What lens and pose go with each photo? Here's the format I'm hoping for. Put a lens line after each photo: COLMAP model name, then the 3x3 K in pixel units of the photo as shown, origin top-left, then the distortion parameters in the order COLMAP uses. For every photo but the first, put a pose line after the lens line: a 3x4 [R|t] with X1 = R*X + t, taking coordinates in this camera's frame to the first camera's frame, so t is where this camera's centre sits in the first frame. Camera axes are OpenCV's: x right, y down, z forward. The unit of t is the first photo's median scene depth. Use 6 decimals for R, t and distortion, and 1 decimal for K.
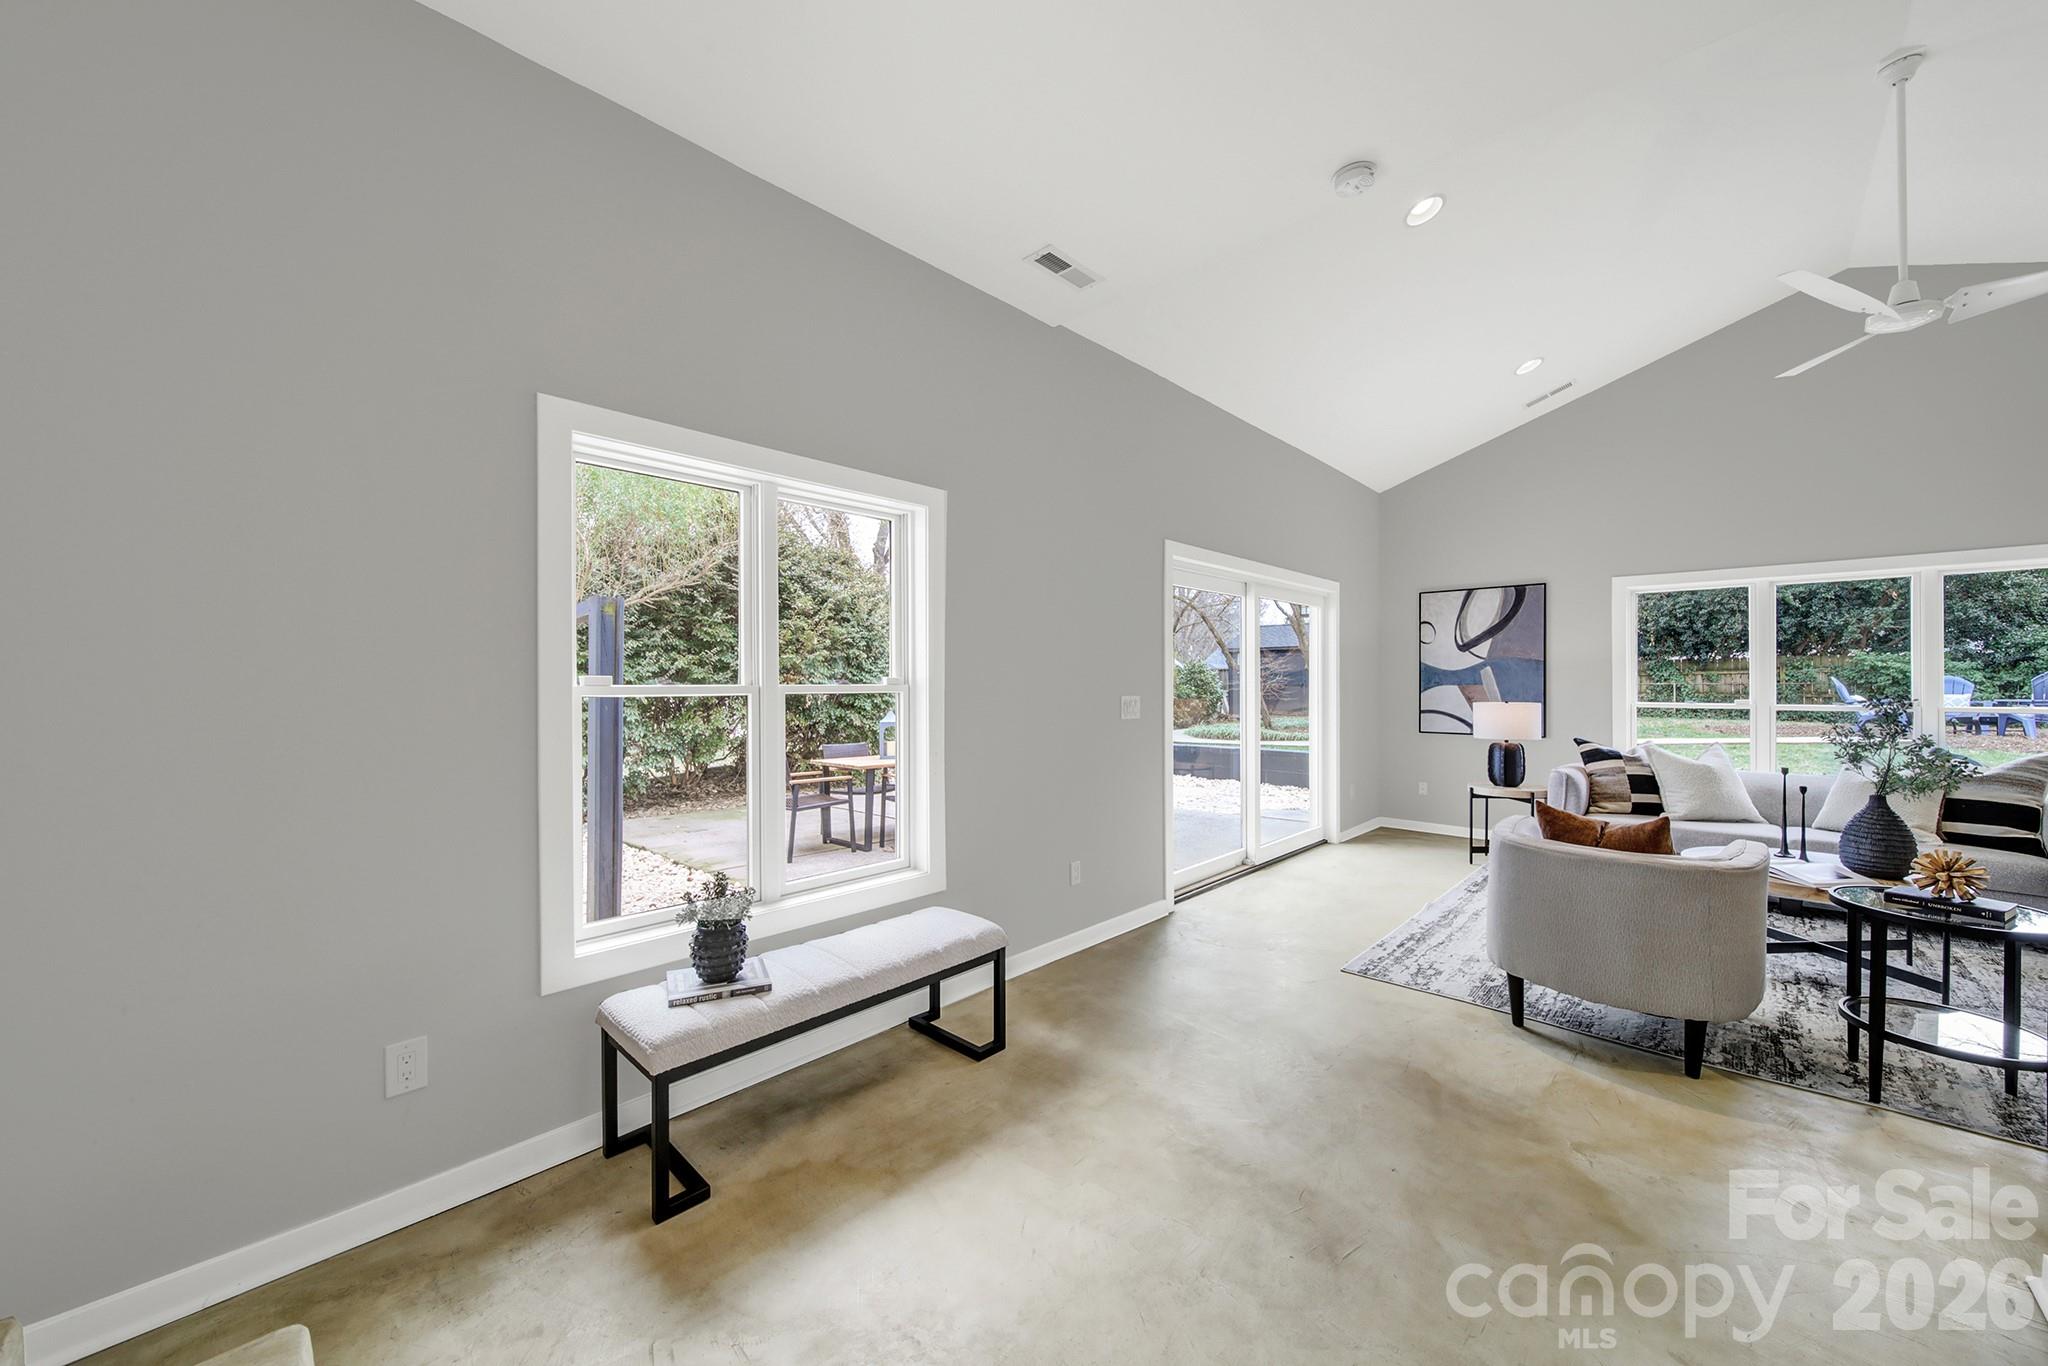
lens RADIAL K [[740.2, 0, 1017.1], [0, 740.2, 688.3], [0, 0, 1]] dist [-0.000822, -0.001313]
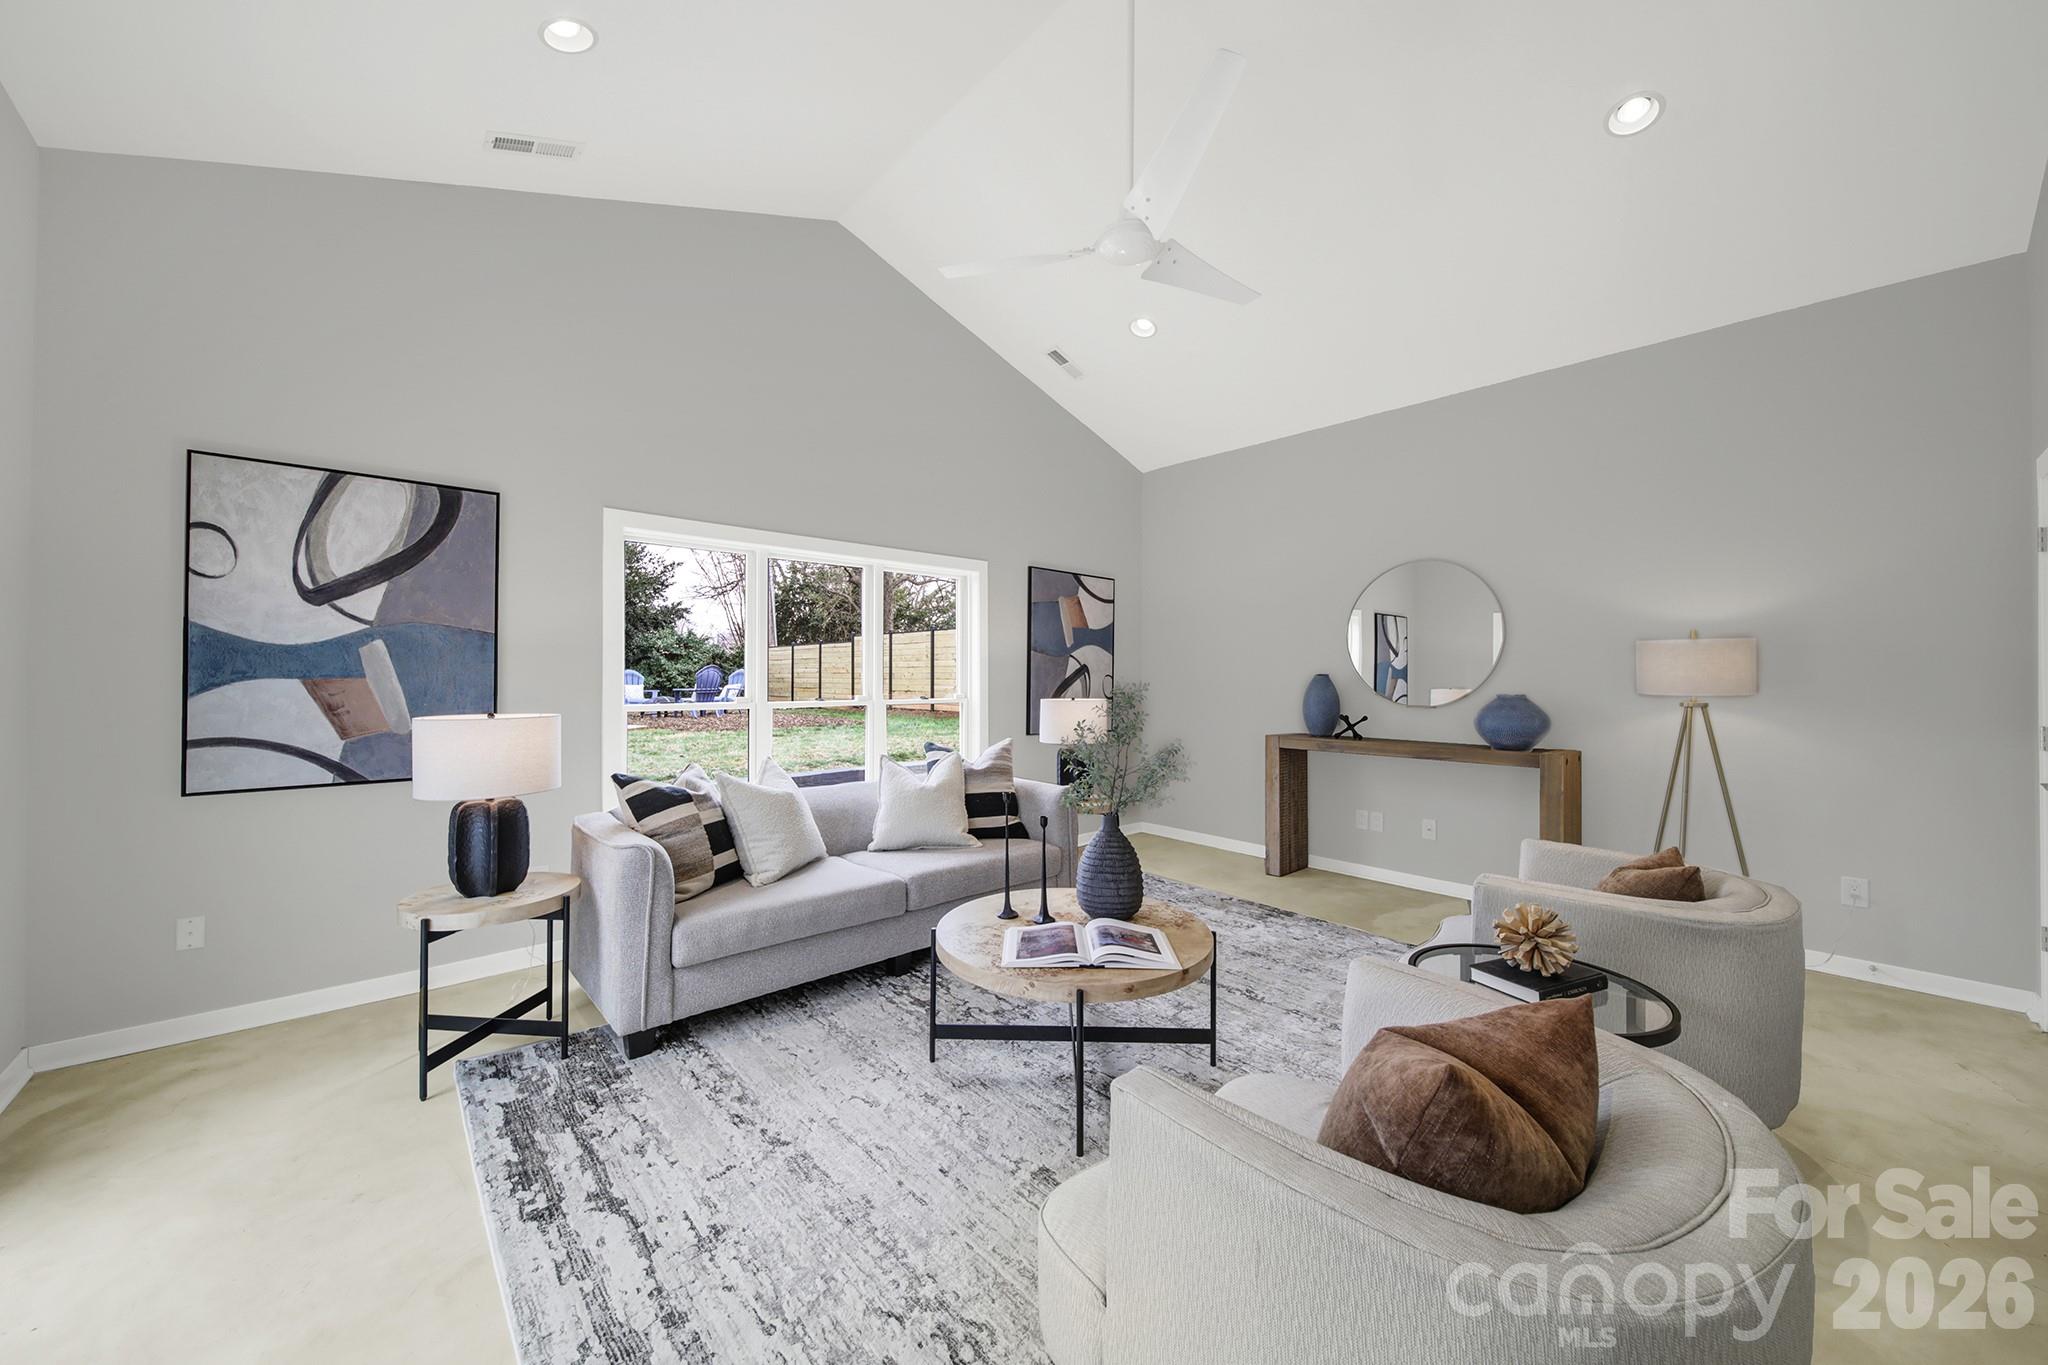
lens RADIAL K [[740.2, 0, 1031.0], [0, 740.2, 672.0], [0, 0, 1]] dist [-0.000822, -0.001313]
pose [[0.062230, 0.008247, 0.998028, 0.226688], [0.001998, 0.999963, -0.008388, -0.004476], [-0.998060, 0.002516, 0.062211, 0.678070]]
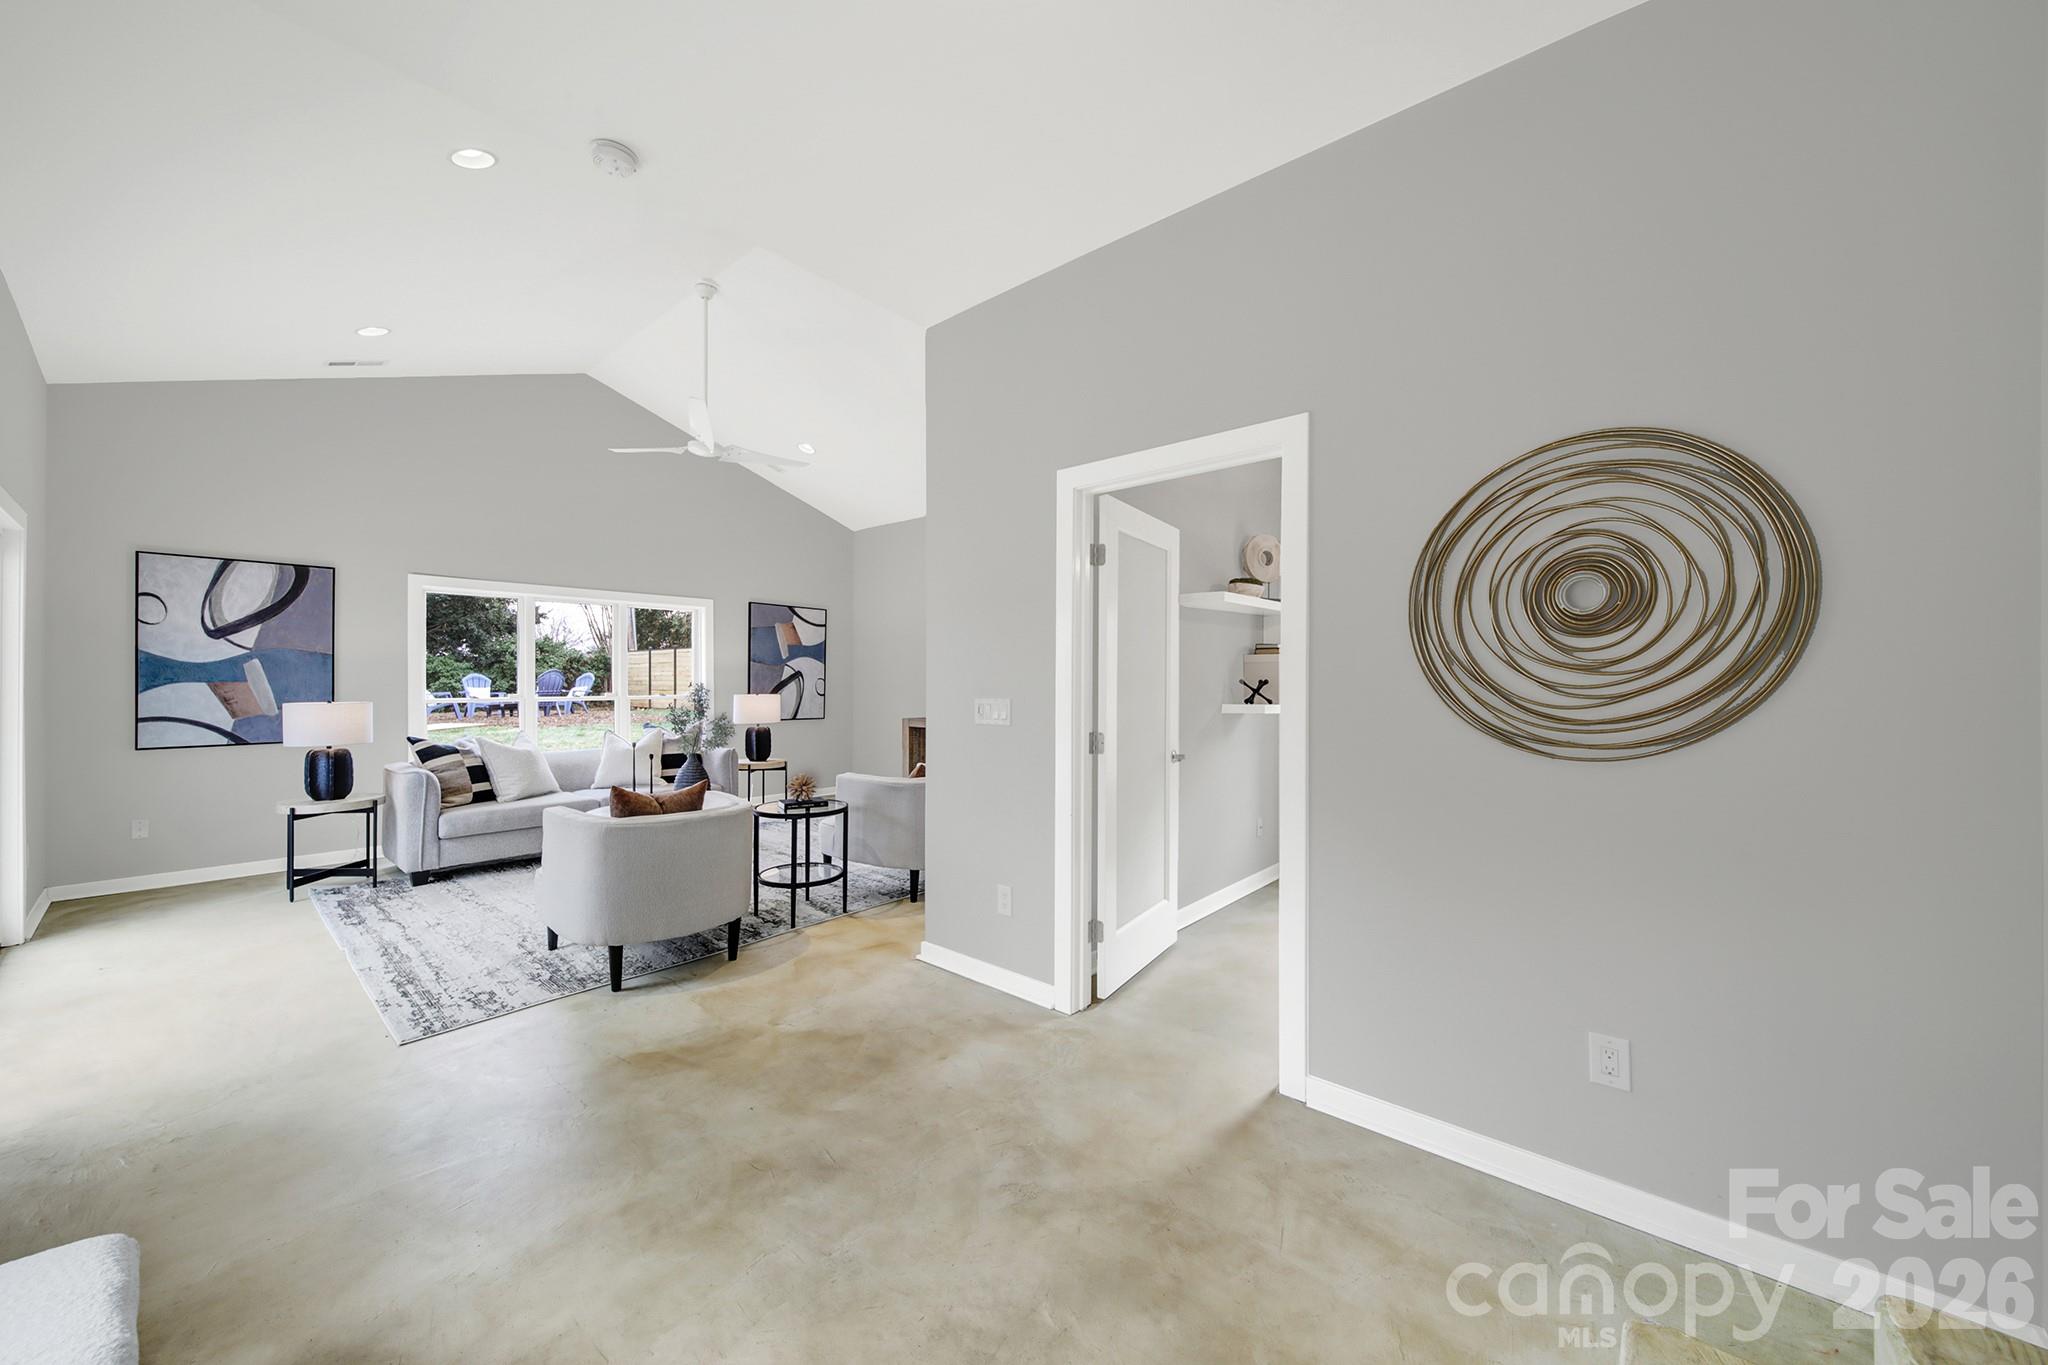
lens RADIAL K [[740.2, 0, 1023.3], [0, 740.2, 679.2], [0, 0, 1]] dist [-0.000822, -0.001313]
pose [[-0.056362, 0.001247, 0.998410, -0.266787], [0.004376, 0.999990, -0.001002, -0.003852], [-0.998401, 0.004312, -0.056367, 0.260443]]
